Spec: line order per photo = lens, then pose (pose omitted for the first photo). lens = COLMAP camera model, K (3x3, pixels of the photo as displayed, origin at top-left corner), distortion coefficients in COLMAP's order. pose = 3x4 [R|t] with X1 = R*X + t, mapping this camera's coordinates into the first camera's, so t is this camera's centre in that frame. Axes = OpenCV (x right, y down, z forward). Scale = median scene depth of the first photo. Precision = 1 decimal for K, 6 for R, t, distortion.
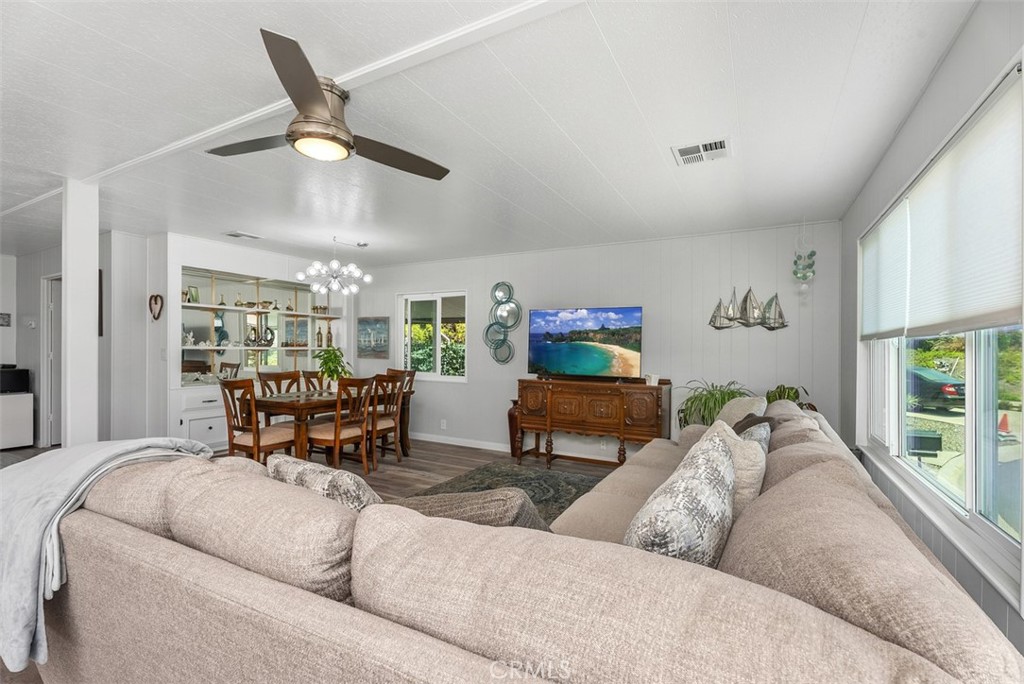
lens RADIAL K [[455.9, 0, 509.2], [0, 455.9, 345.3], [0, 0, 1]] dist [0.000111, -0.000418]
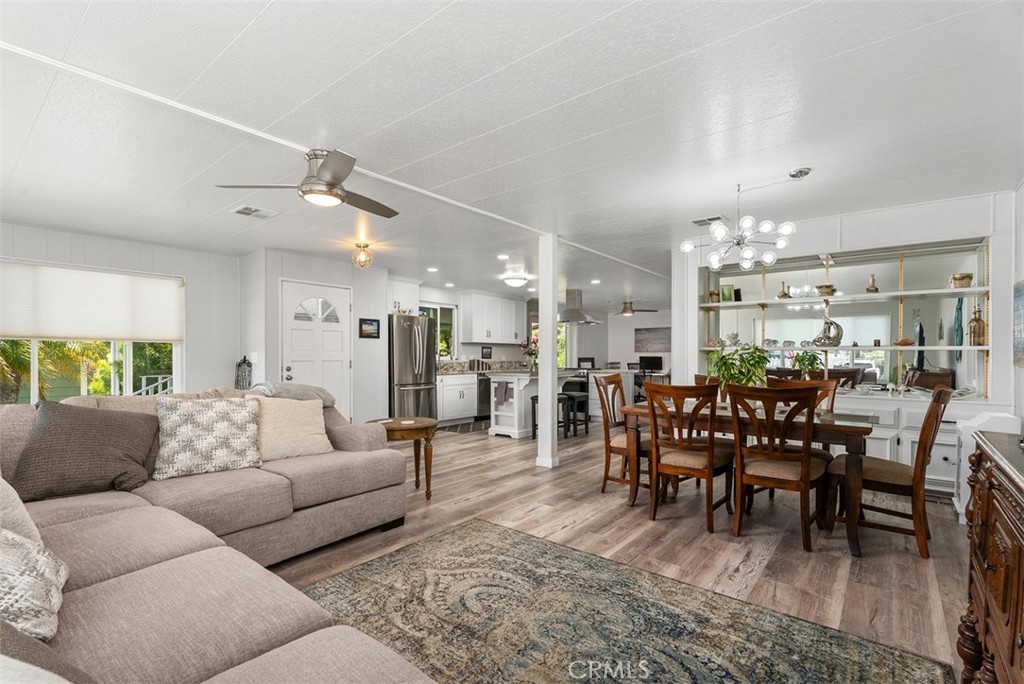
lens RADIAL K [[471.1, 0, 501.9], [0, 471.1, 348.6], [0, 0, 1]] dist [-0.001154, -0.000330]
pose [[-0.189146, -0.019927, -0.981747, 0.386608], [0.000797, 0.999791, -0.020447, 0.025496], [0.981949, -0.004650, -0.189091, 0.753157]]
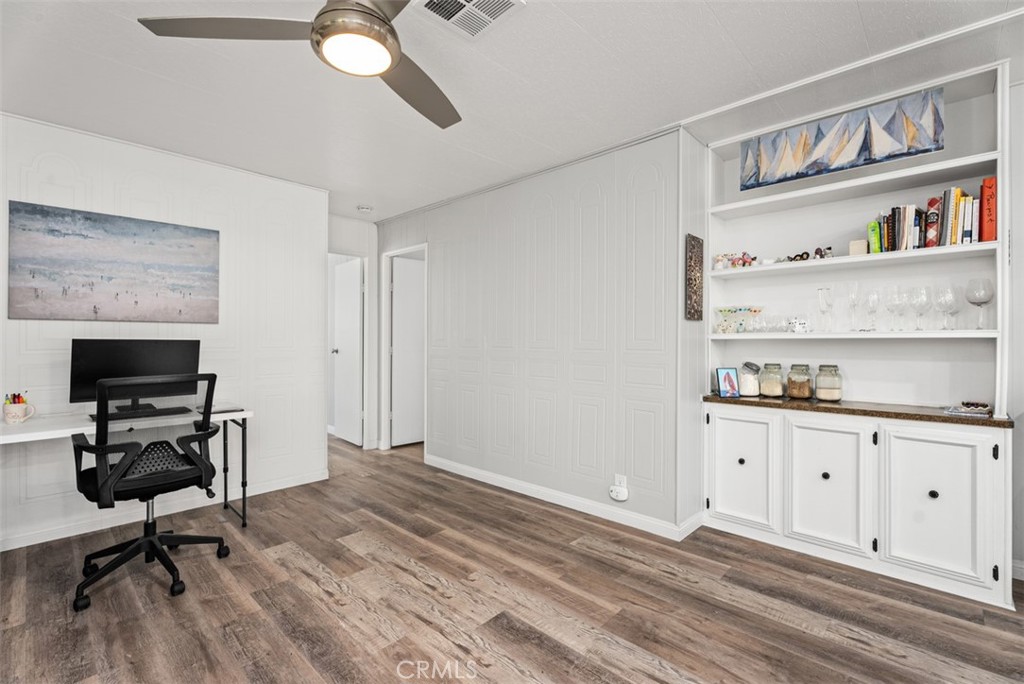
lens RADIAL K [[454.5, 0, 508.1], [0, 454.5, 341.4], [0, 0, 1]] dist [-0.003670, -0.000380]
pose [[0.965426, -0.000624, -0.260678, -1.668473], [0.002310, 0.999978, 0.006163, 0.016184], [0.260668, -0.006552, 0.965406, 0.642174]]
